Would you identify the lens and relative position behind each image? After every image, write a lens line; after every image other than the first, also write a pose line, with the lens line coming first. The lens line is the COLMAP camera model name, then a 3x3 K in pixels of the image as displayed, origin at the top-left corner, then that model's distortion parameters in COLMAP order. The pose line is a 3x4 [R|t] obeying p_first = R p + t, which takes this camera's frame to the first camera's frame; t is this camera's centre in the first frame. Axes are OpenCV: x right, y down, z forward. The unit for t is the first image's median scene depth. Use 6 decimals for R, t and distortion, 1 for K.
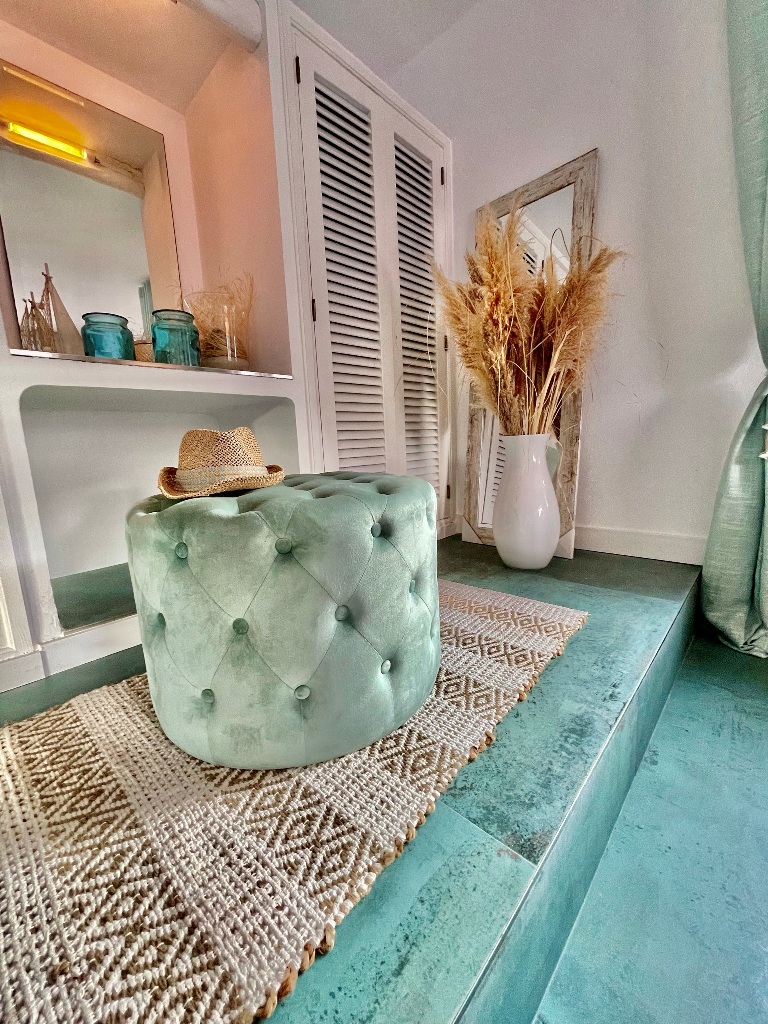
lens RADIAL K [[413.2, 0, 387.6], [0, 413.2, 513.0], [0, 0, 1]] dist [-0.001111, 0.000321]
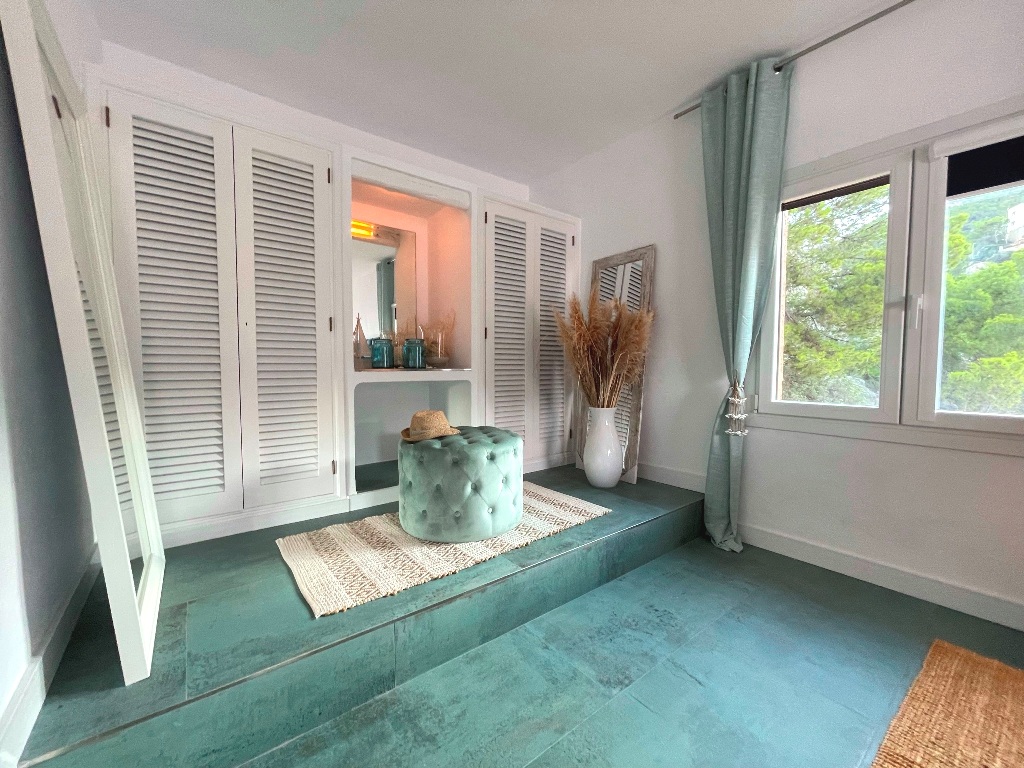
lens RADIAL K [[413.2, 0, 509.8], [0, 413.2, 384.5], [0, 0, 1]] dist [-0.001111, 0.000321]
pose [[0.986443, 0.053106, -0.155274, 0.417746], [-0.071780, 0.990506, -0.117240, -0.101973], [0.147573, 0.126796, 0.980890, -1.412782]]
